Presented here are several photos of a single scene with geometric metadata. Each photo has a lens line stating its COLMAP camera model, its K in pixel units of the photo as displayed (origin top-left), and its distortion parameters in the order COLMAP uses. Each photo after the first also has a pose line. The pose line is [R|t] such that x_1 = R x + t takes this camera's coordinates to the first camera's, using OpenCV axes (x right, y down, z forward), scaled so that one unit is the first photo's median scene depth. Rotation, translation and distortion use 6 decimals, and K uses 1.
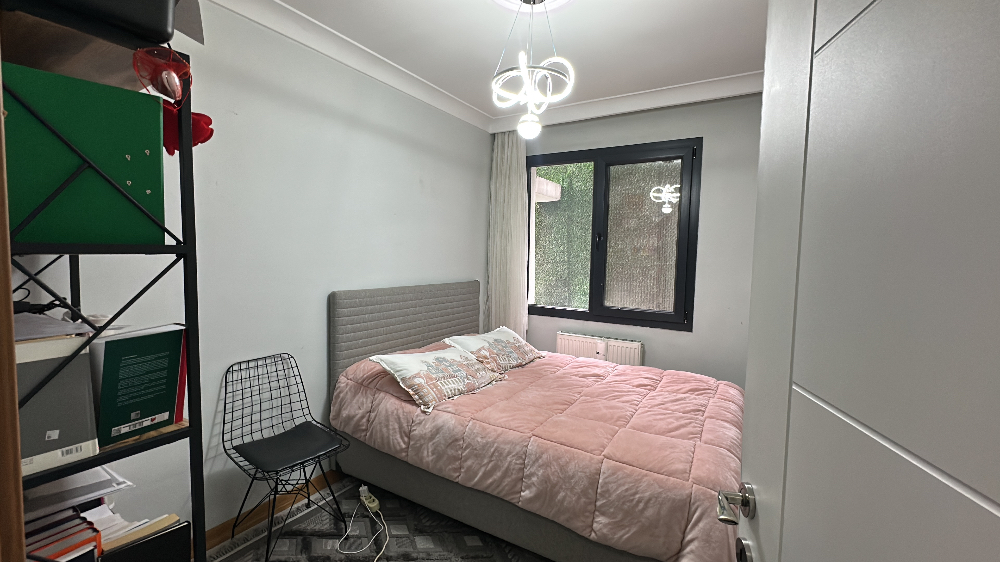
lens RADIAL K [[419.0, 0, 499.1], [0, 419.0, 280.8], [0, 0, 1]] dist [-0.000315, 0.000203]
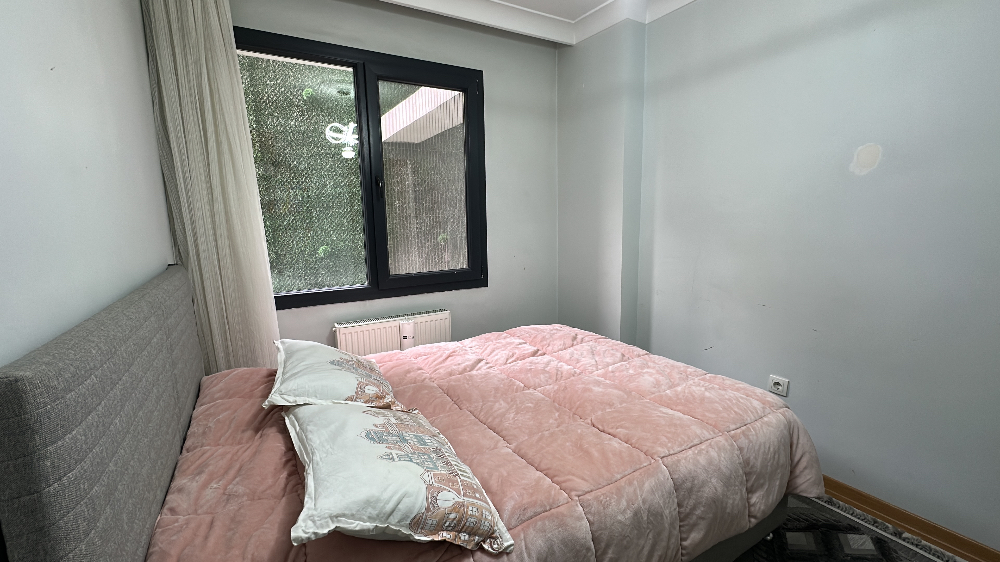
lens RADIAL K [[420.1, 0, 499.0], [0, 420.1, 280.9], [0, 0, 1]] dist [-0.002530, 0.000396]
pose [[0.472022, -0.165542, 0.865905, -0.317484], [0.084977, 0.986182, 0.142214, -0.020706], [-0.877482, 0.006454, 0.479566, 0.483901]]
